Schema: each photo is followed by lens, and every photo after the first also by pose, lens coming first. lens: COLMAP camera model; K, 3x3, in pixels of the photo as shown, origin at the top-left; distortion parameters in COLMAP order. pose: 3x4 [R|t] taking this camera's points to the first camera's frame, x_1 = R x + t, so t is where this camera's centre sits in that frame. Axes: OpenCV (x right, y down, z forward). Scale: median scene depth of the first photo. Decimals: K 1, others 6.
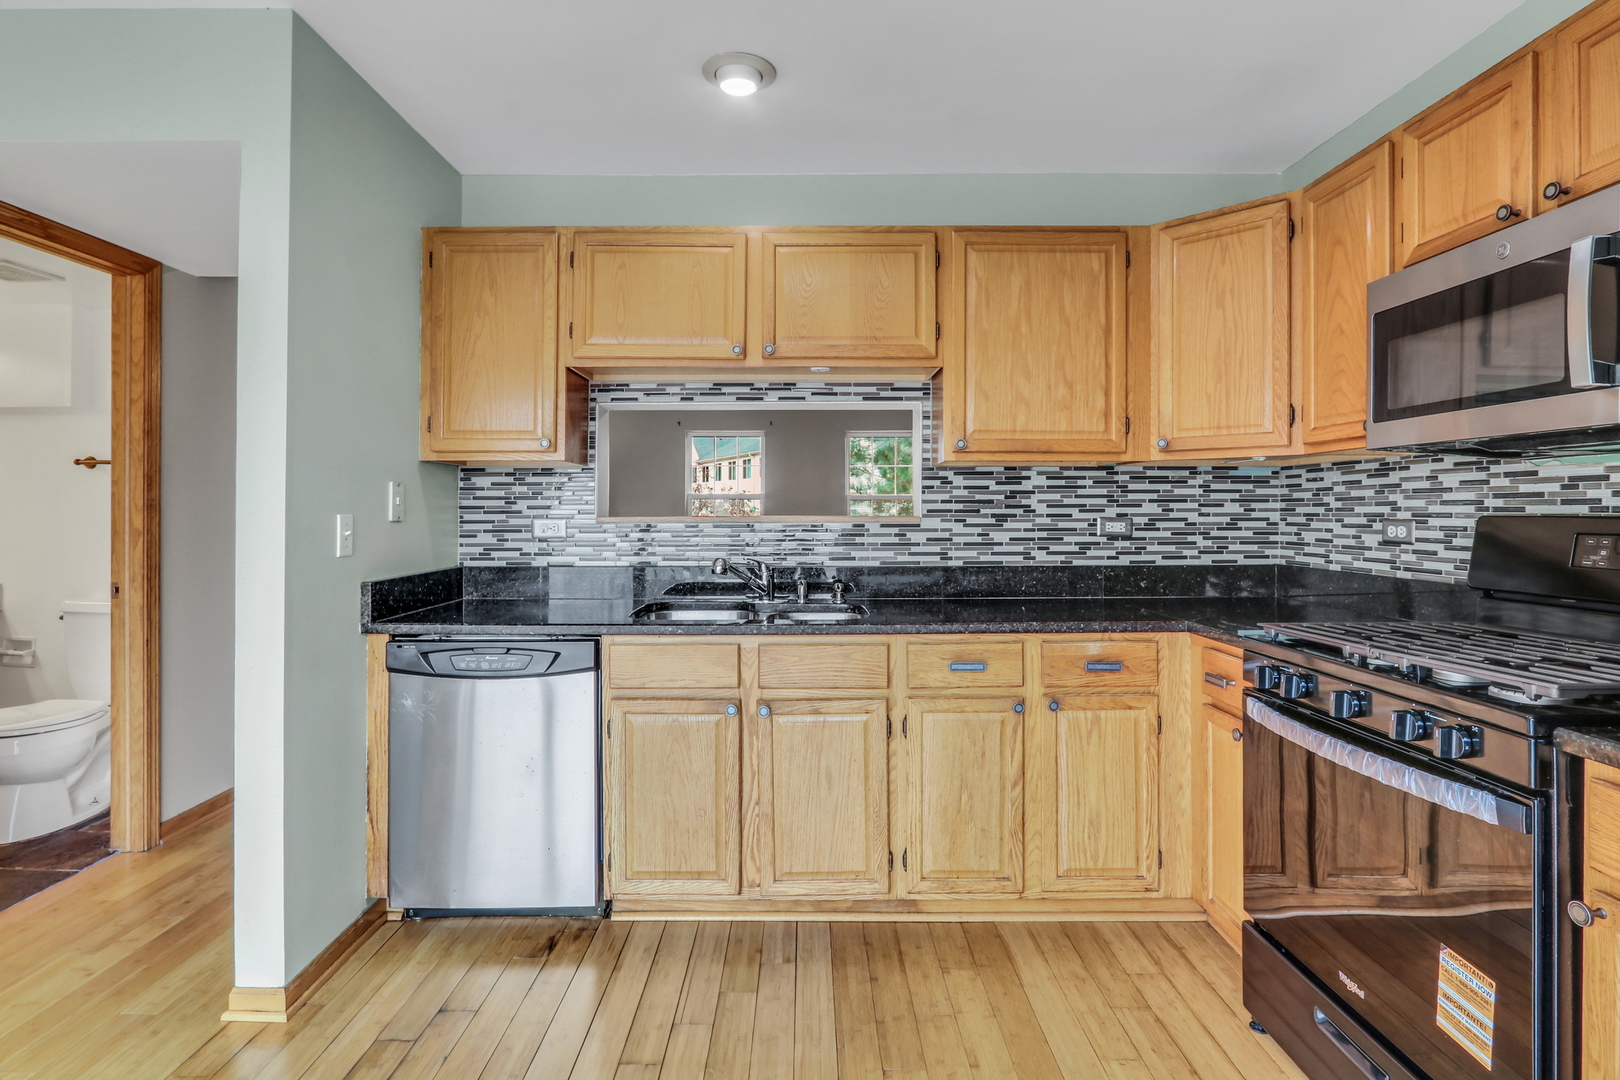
lens RADIAL K [[799.2, 0, 797.2], [0, 799.2, 509.0], [0, 0, 1]] dist [-0.012284, 0.000833]
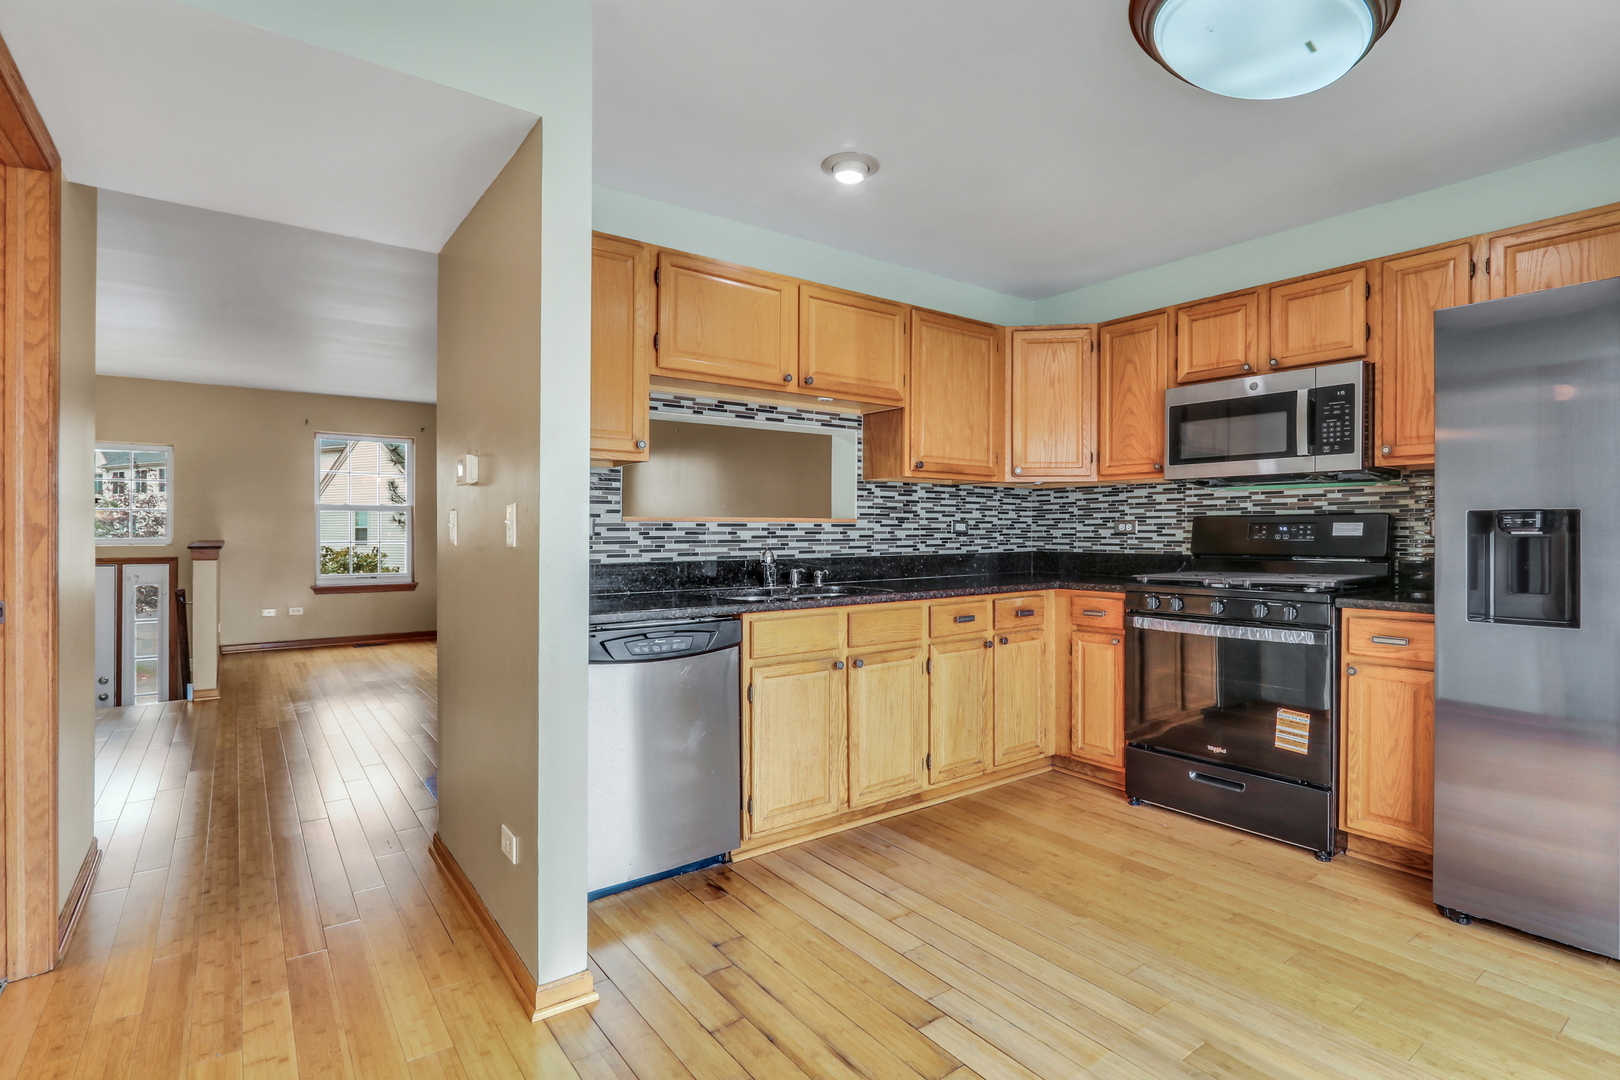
lens RADIAL K [[785.9, 0, 801.8], [0, 785.9, 533.5], [0, 0, 1]] dist [-0.012034, 0.001264]
pose [[0.804985, -0.002004, 0.593292, -0.694448], [-0.001065, 0.999988, 0.004822, 0.028313], [-0.593295, -0.004513, 0.804973, 0.022842]]
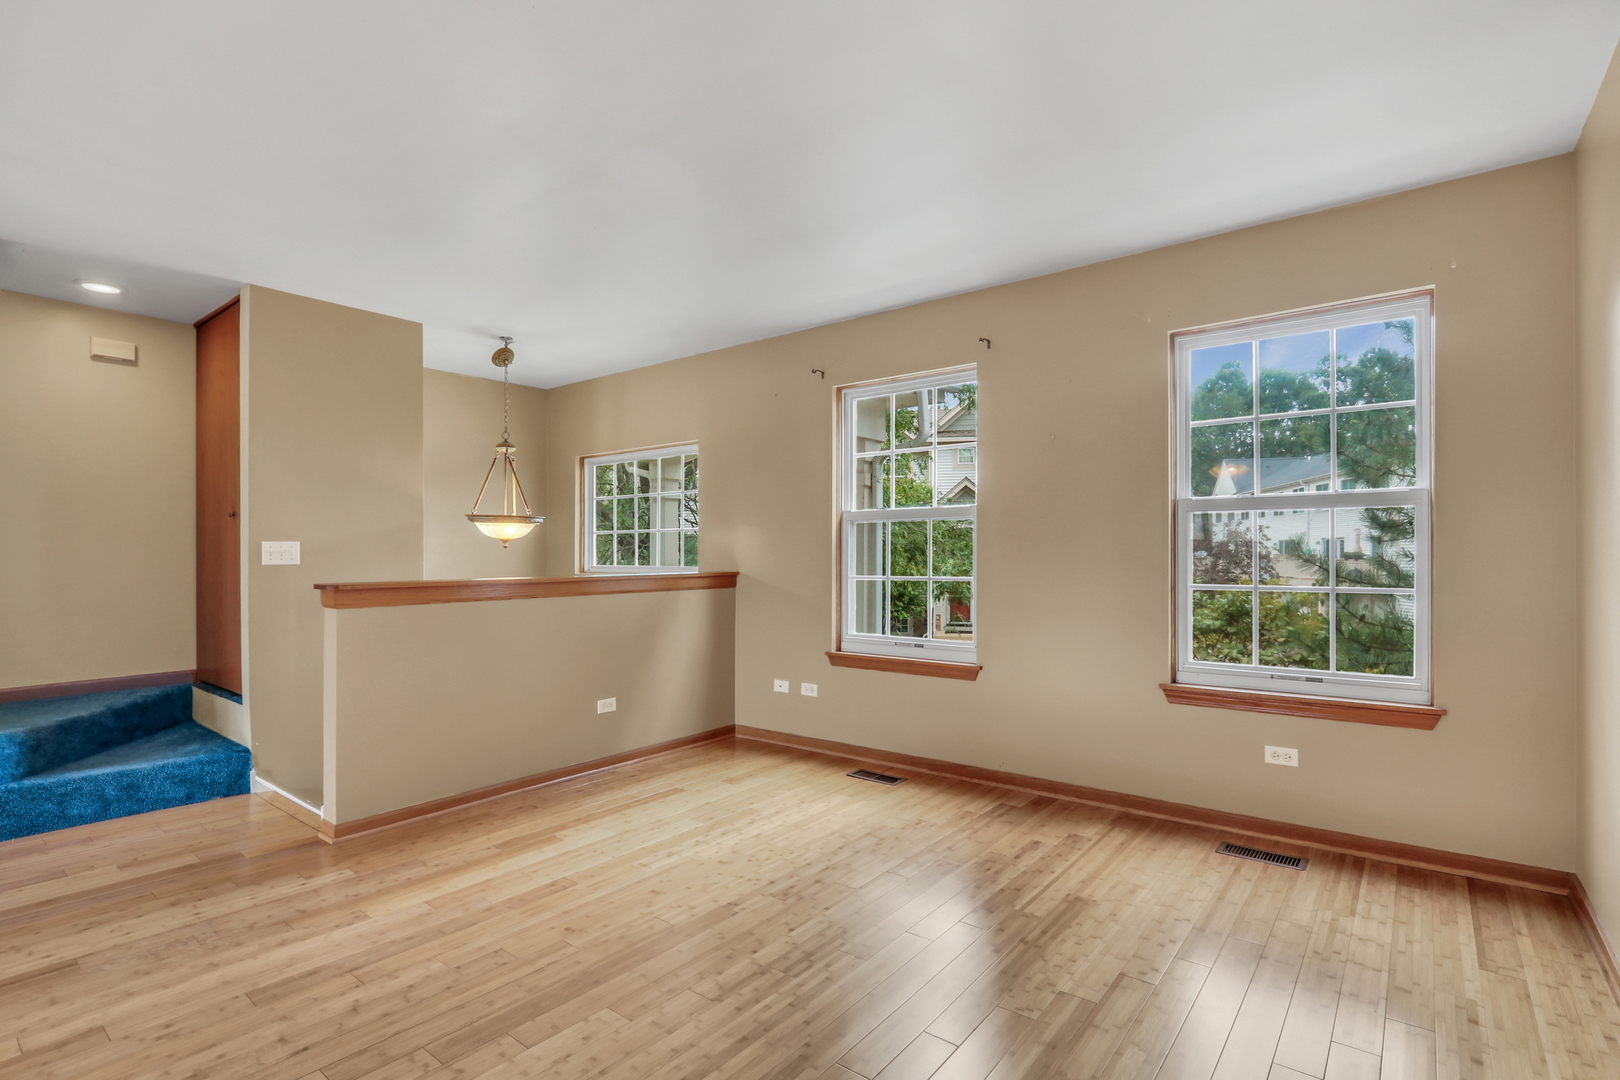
lens RADIAL K [[783.4, 0, 806.4], [0, 783.4, 553.1], [0, 0, 1]] dist [-0.026077, 0.006221]
pose [[0.788972, -0.001486, -0.614427, 0.489084], [0.001945, 0.999998, 0.000080, 0.024516], [0.614426, -0.001258, 0.788974, 1.903446]]
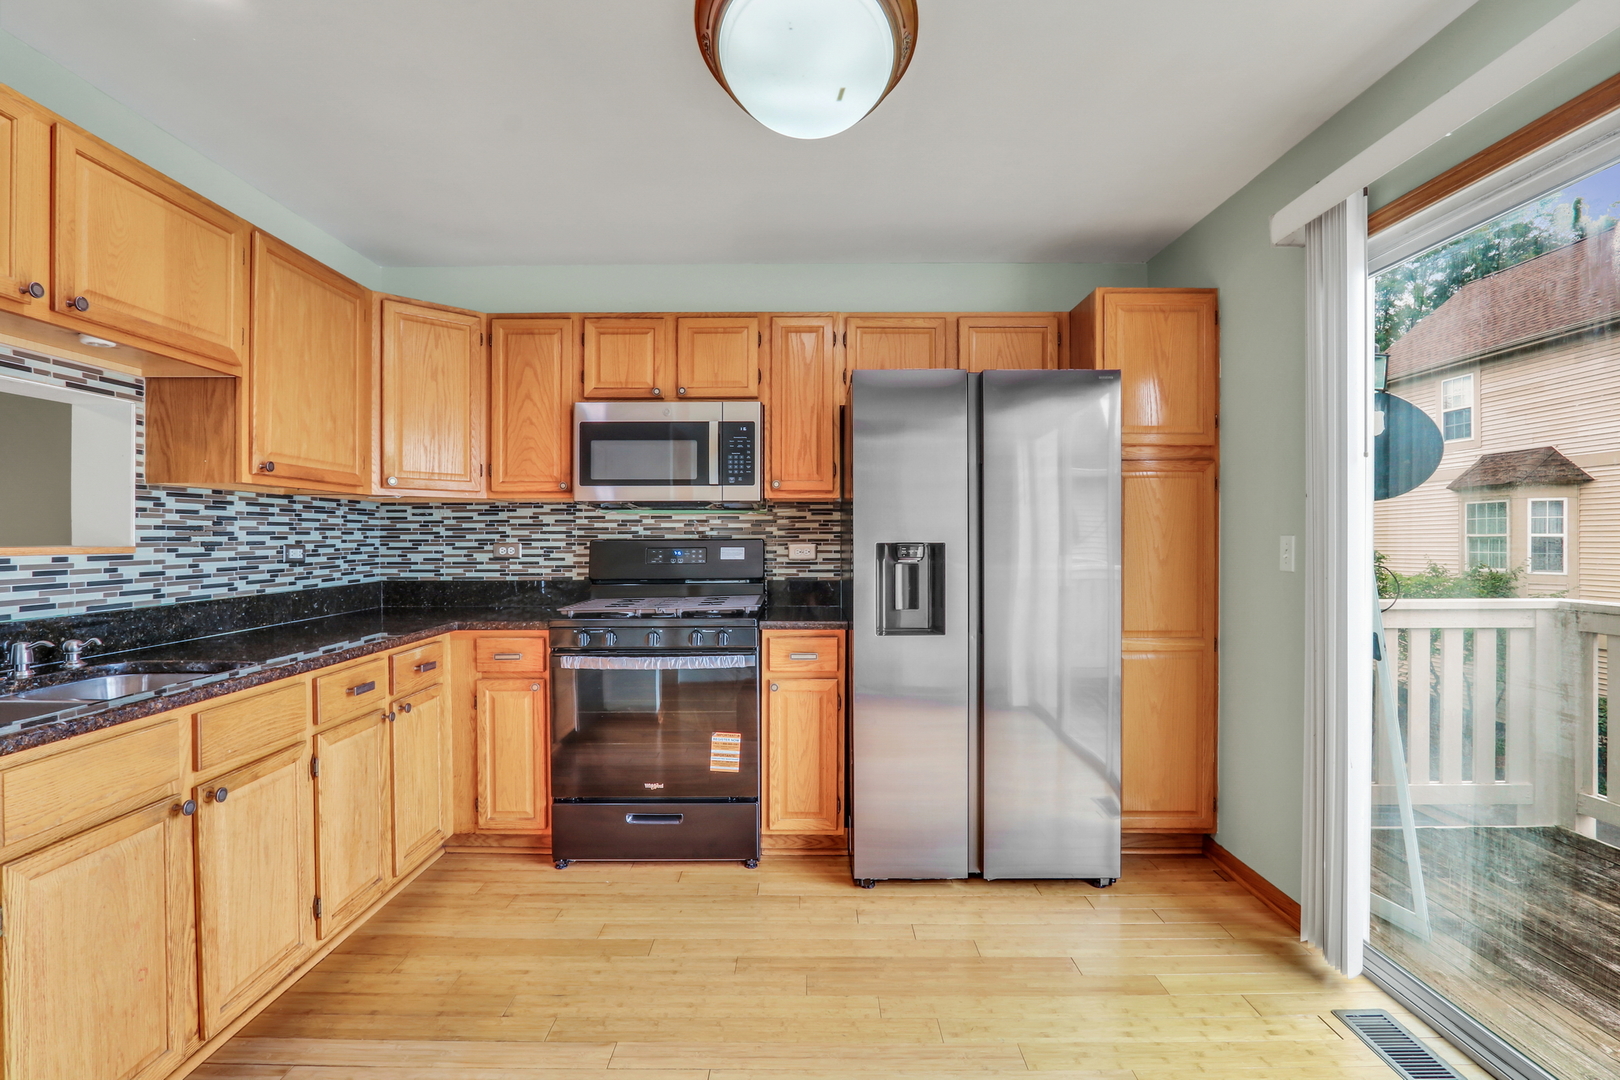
lens RADIAL K [[786.5, 0, 802.2], [0, 786.5, 542.8], [0, 0, 1]] dist [-0.016212, 0.001268]
pose [[0.004144, -0.008107, 0.999959, -0.633844], [0.001315, 0.999966, 0.008102, 0.000892], [-0.999991, 0.001281, 0.004155, 0.340222]]
